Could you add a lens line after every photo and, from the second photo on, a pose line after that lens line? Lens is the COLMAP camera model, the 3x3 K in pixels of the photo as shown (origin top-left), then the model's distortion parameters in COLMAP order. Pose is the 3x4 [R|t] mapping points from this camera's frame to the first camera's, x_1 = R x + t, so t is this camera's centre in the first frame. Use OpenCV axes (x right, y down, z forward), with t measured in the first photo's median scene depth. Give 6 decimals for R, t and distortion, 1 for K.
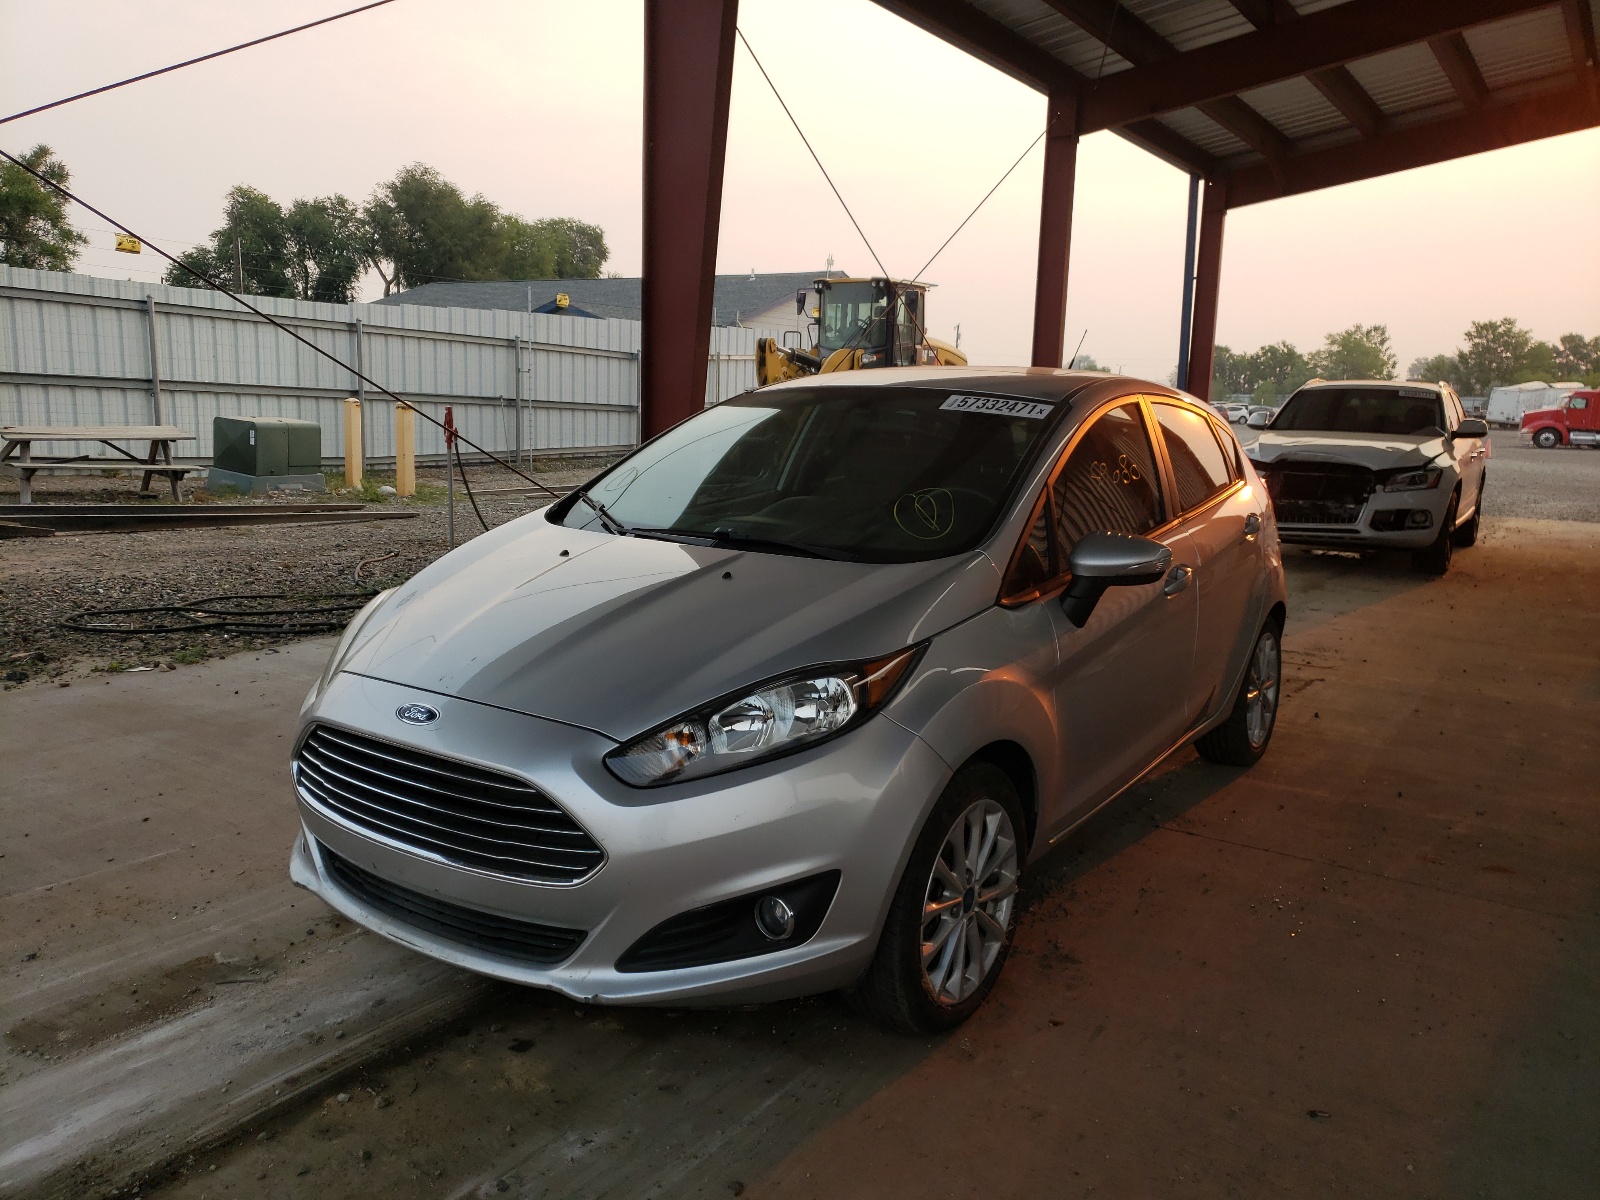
lens RADIAL K [[1224.0, 0, 800.0], [0, 1224.0, 600.0], [0, 0, 1]] dist [0.032210, 0.000401]
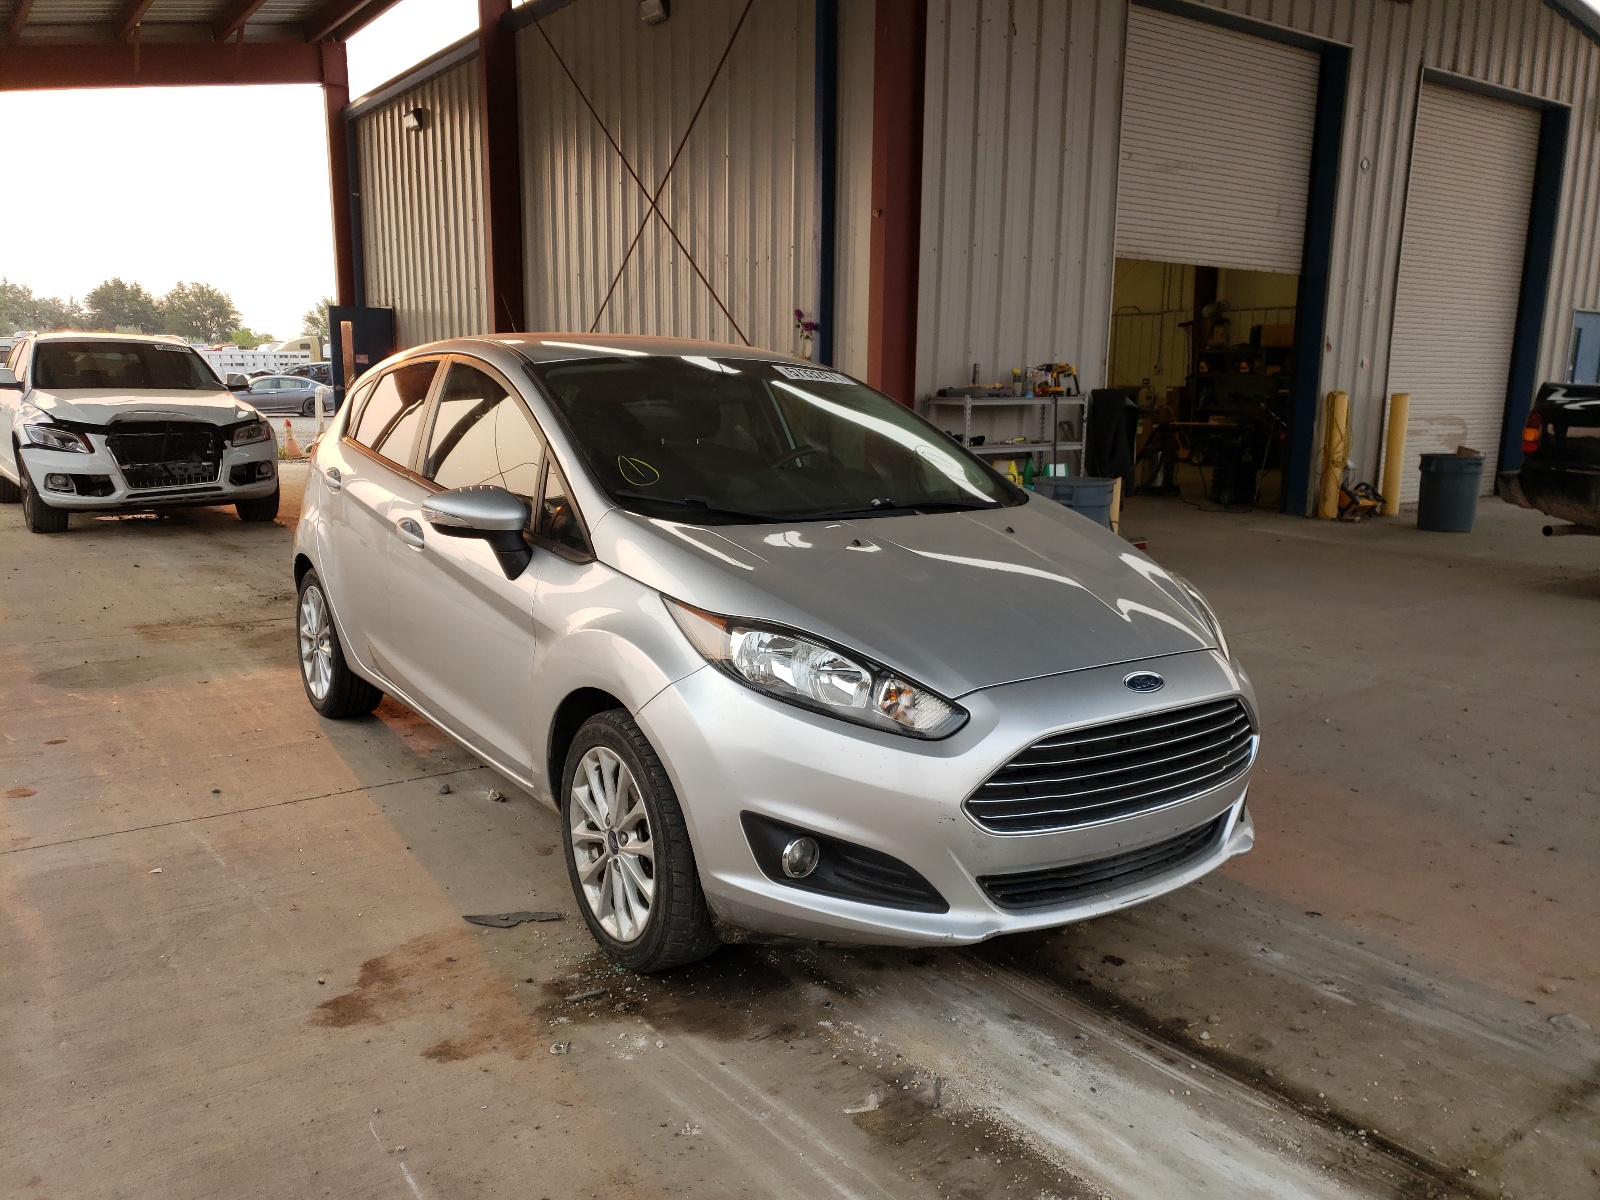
lens RADIAL K [[1226.1, 0, 800.0], [0, 1226.1, 600.0], [0, 0, 1]] dist [0.010769, 0.004200]
pose [[0.367404, -0.192900, 0.909837, -1.266692], [0.154917, 0.977282, 0.144641, -0.161645], [-0.917069, 0.087808, 0.388940, 0.789086]]
